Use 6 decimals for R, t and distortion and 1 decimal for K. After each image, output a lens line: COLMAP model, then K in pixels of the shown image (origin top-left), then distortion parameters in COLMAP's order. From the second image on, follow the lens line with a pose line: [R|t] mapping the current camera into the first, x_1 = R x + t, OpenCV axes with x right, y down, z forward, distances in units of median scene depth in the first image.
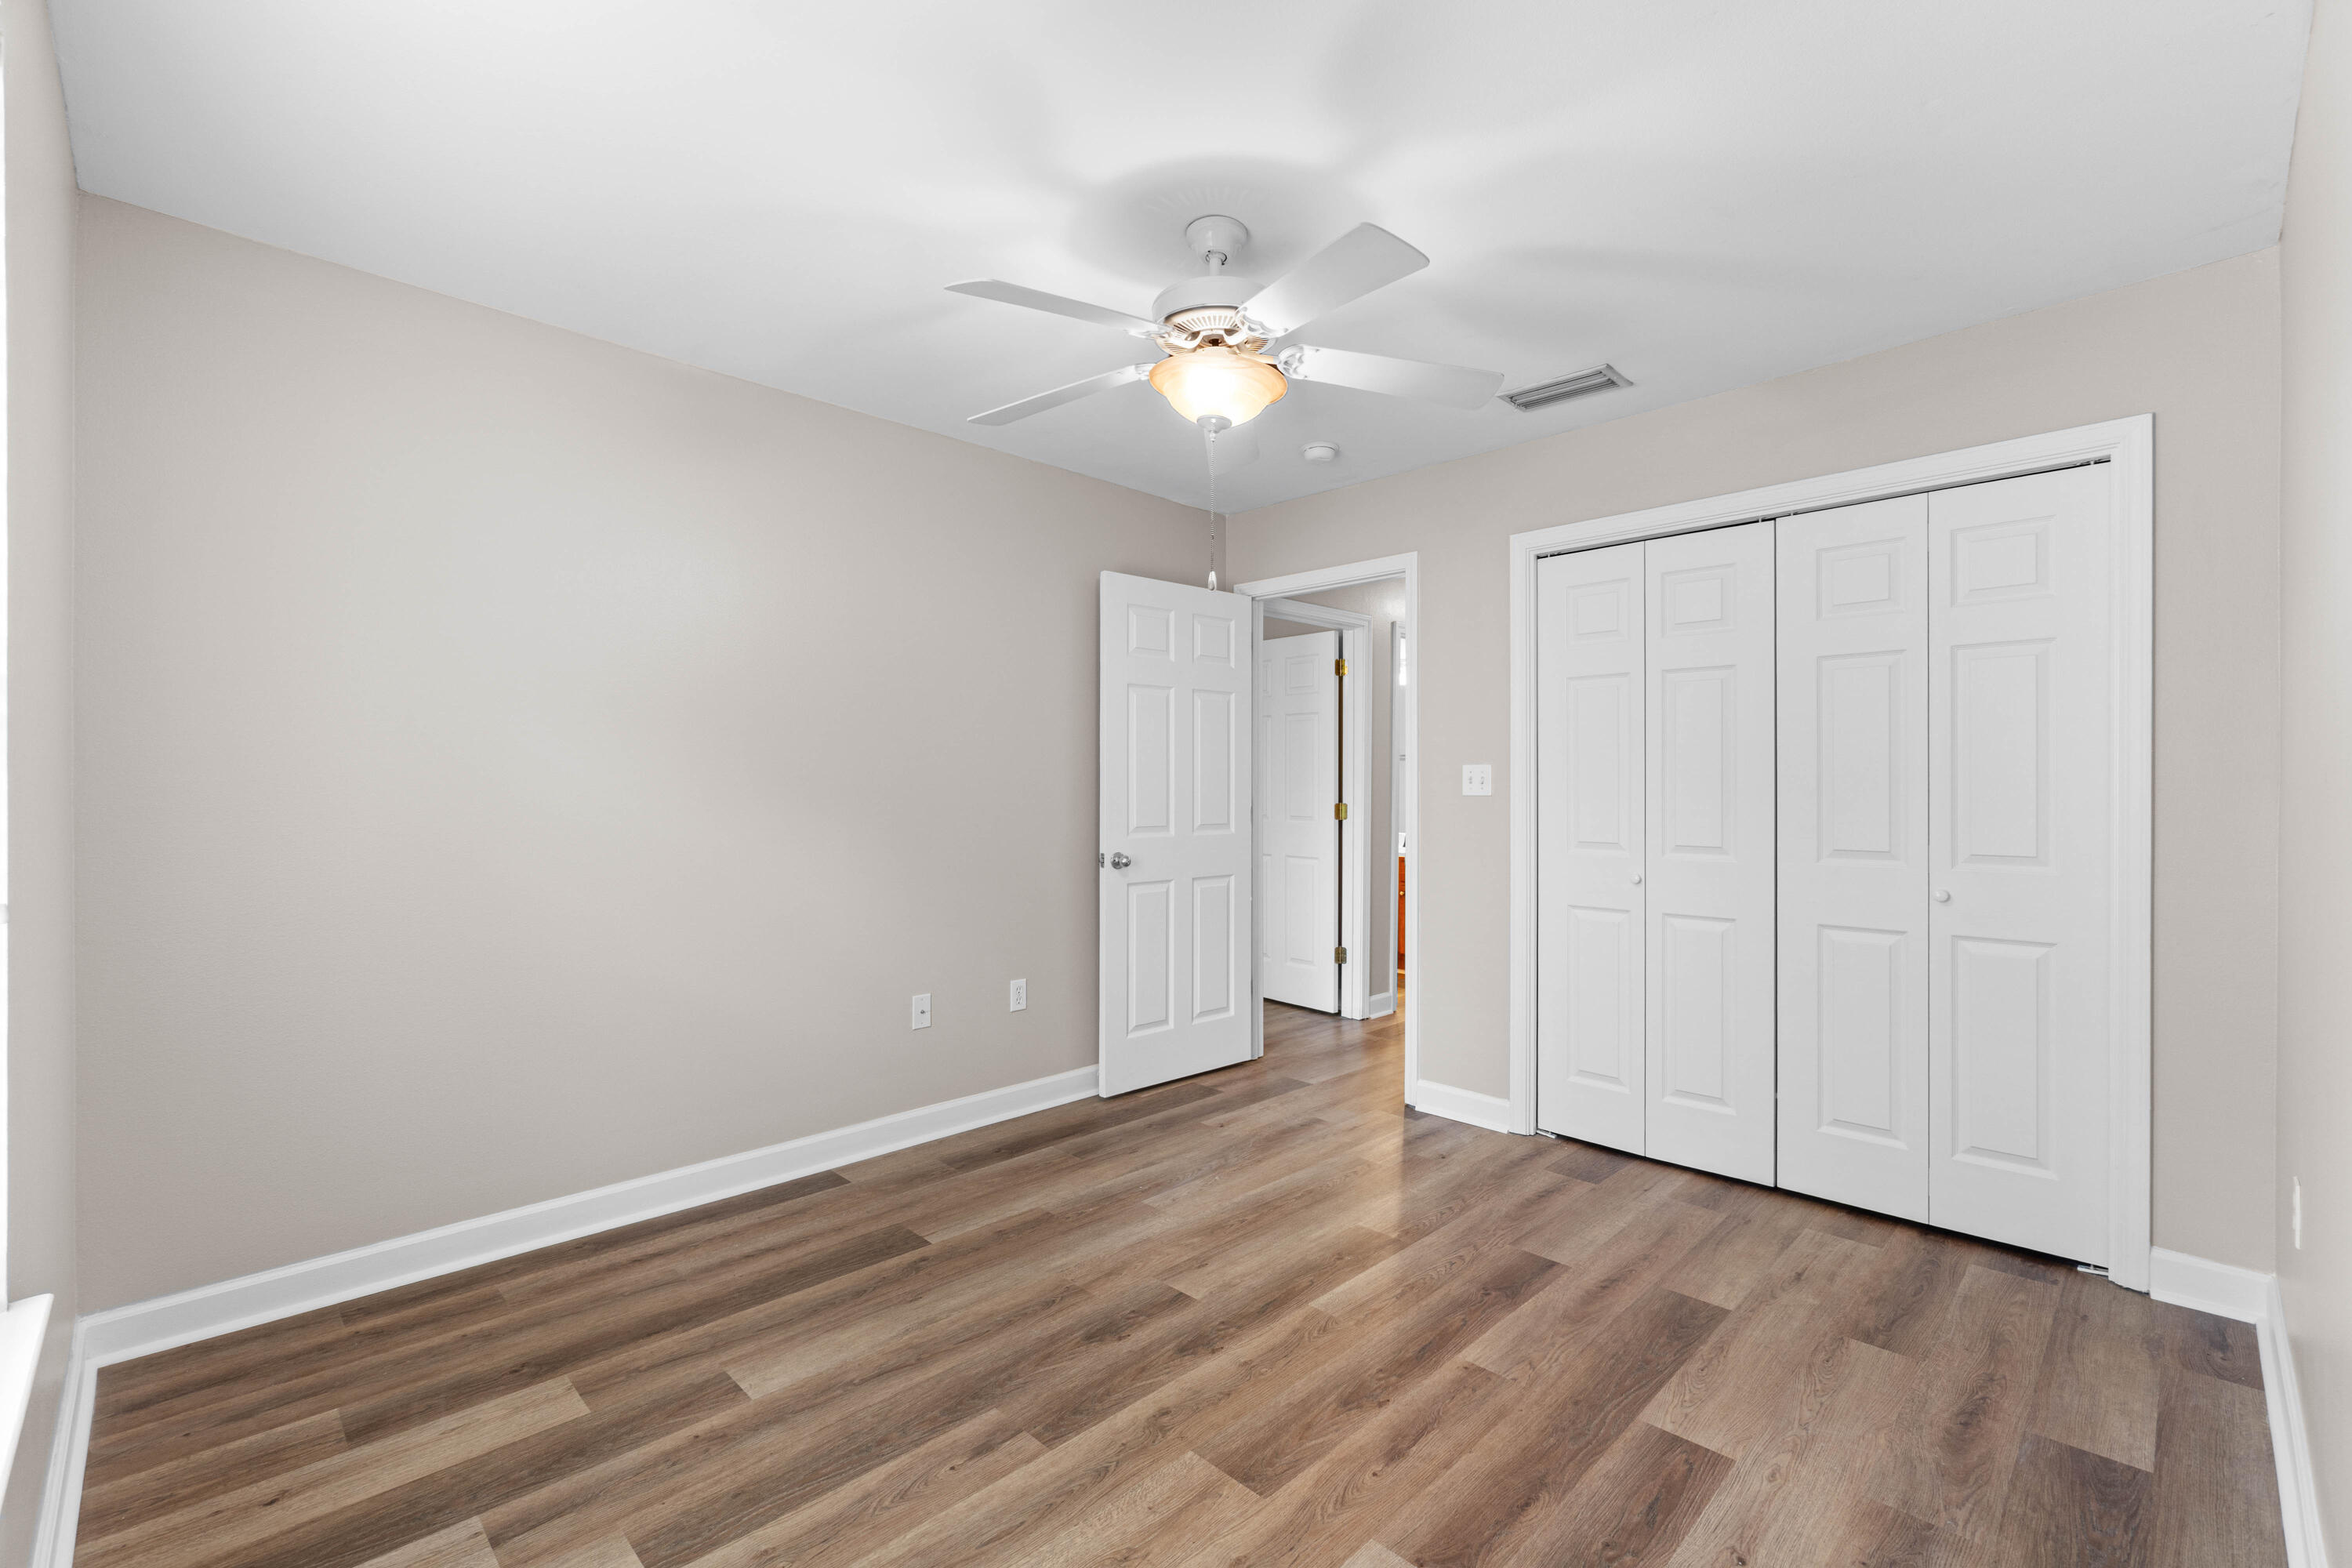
lens RADIAL K [[1018.7, 0, 1191.3], [0, 1018.7, 785.9], [0, 0, 1]] dist [-0.002151, 0.000119]
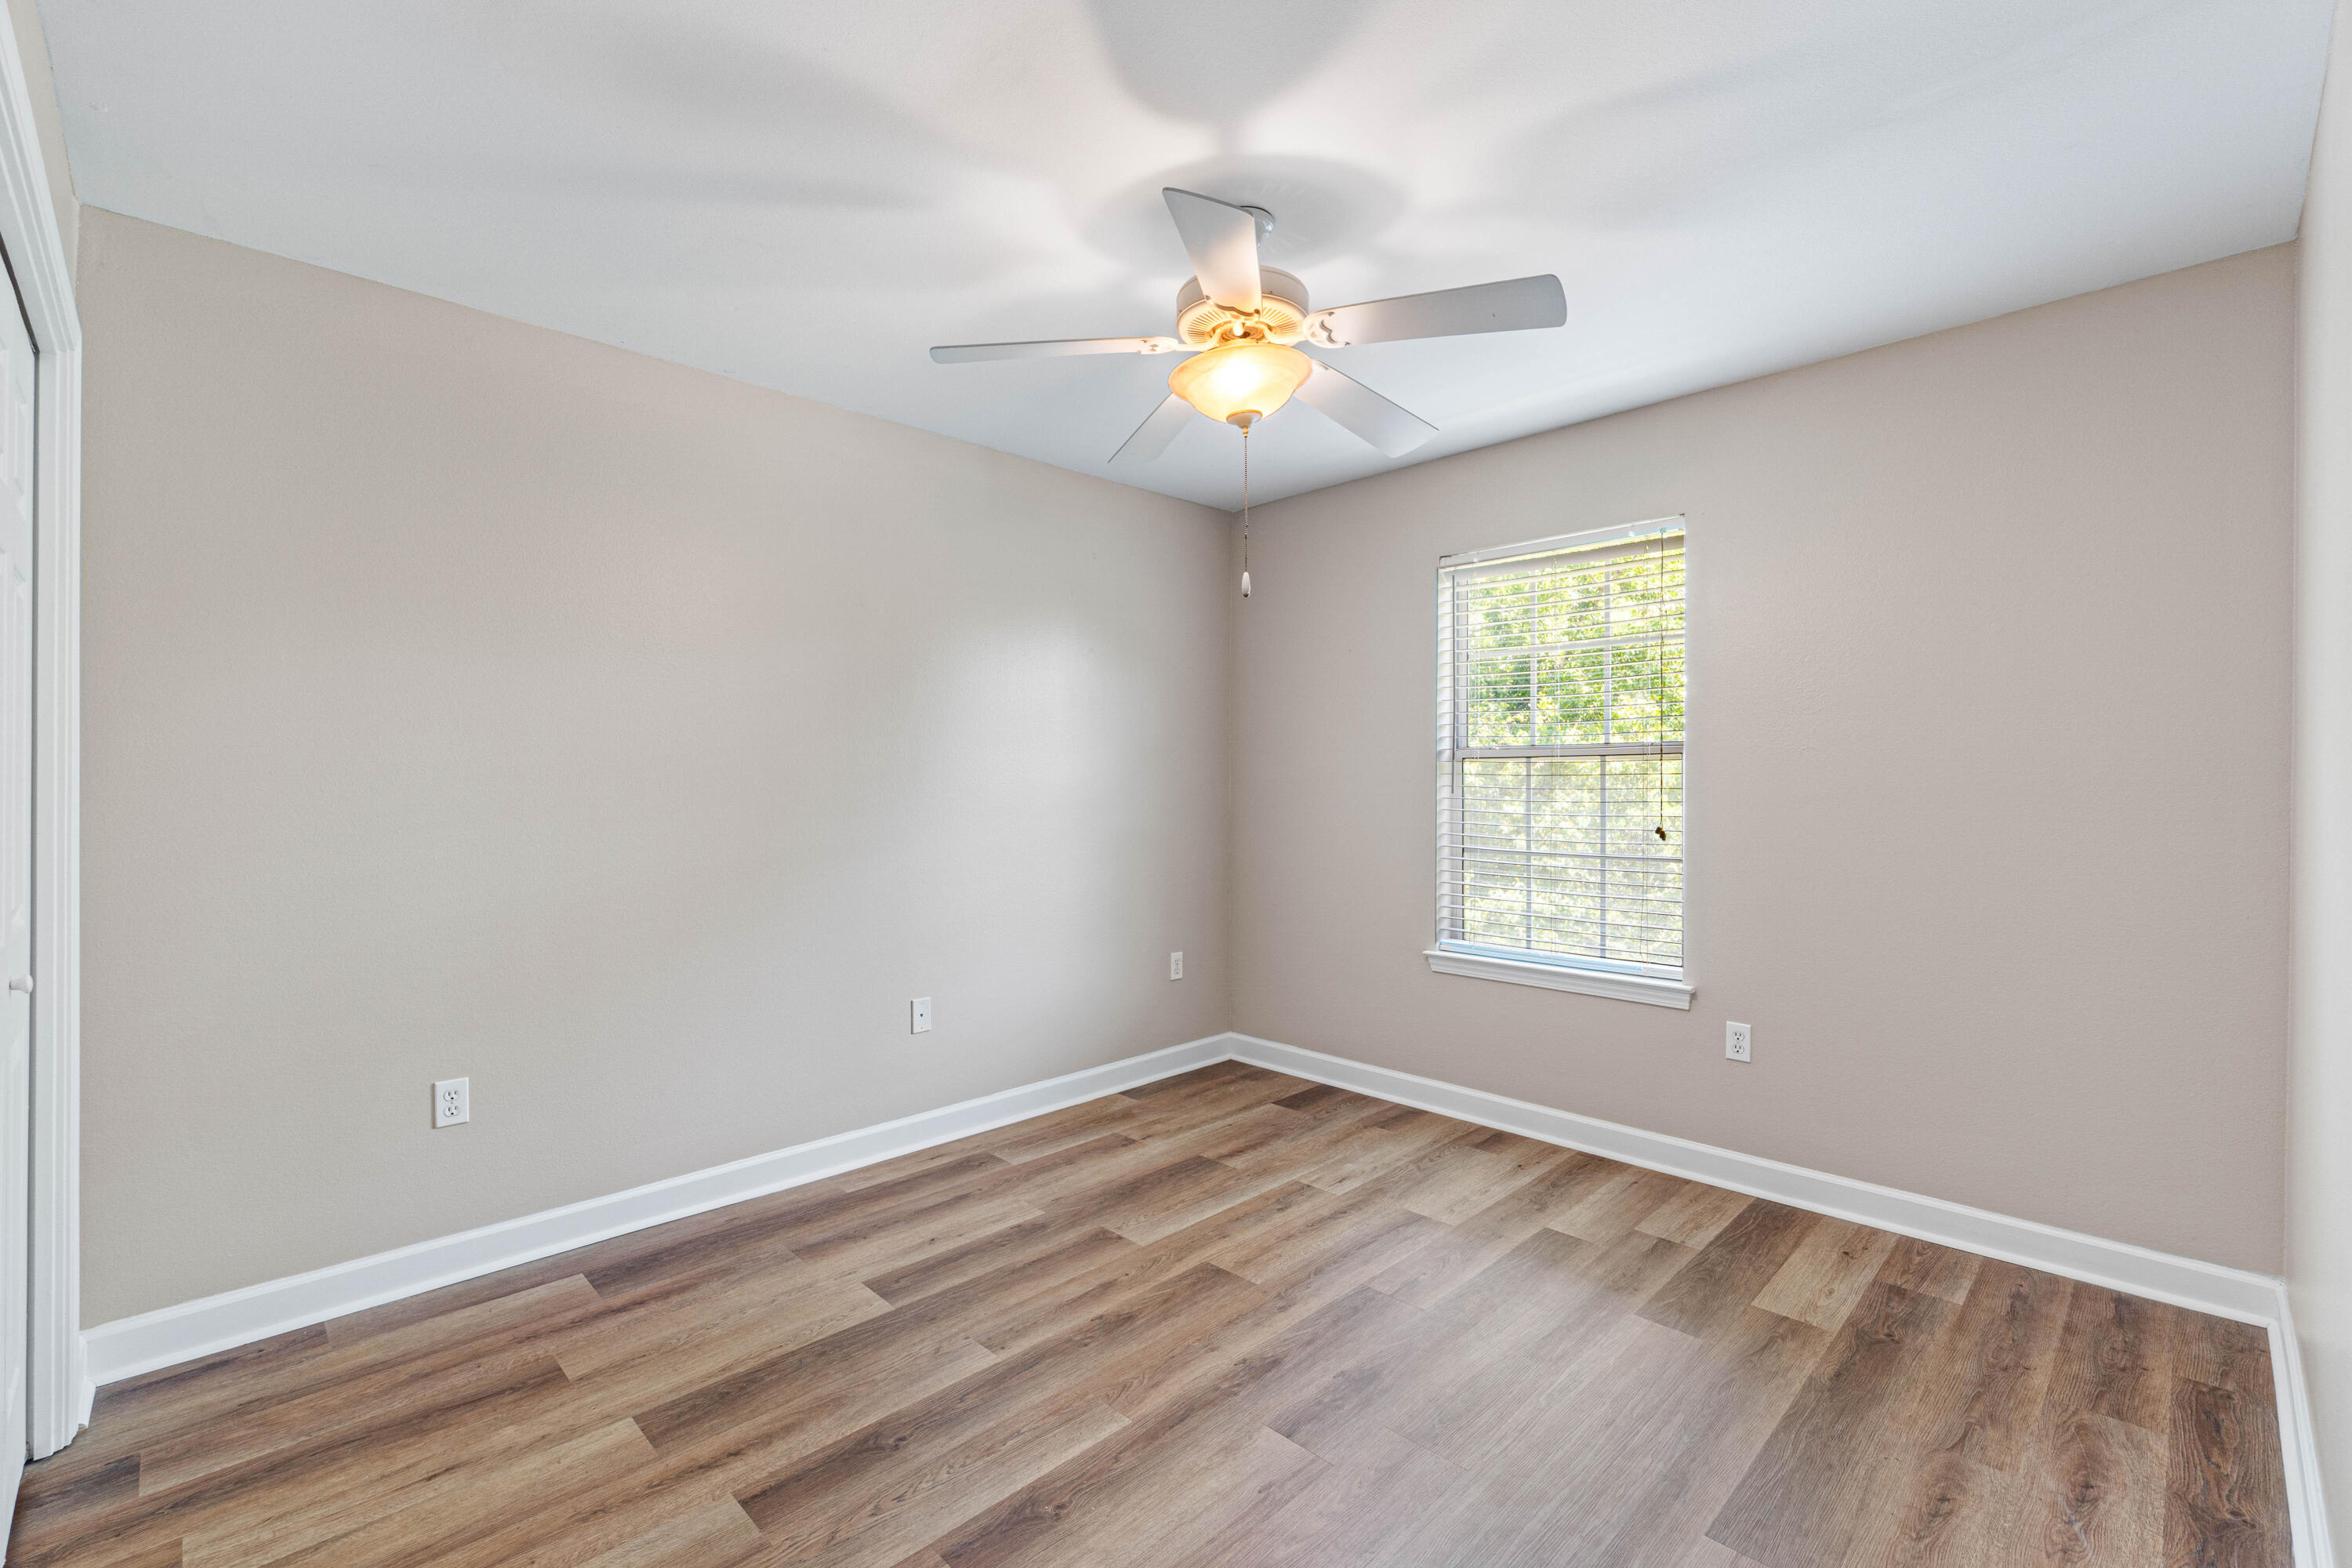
lens RADIAL K [[1018.7, 0, 1191.3], [0, 1018.7, 785.9], [0, 0, 1]] dist [-0.002151, 0.000119]
pose [[-0.999991, -0.000039, 0.004329, 0.070200], [-0.000034, 0.999999, 0.001111, -0.009144], [-0.004329, 0.001111, -0.999990, 2.027969]]
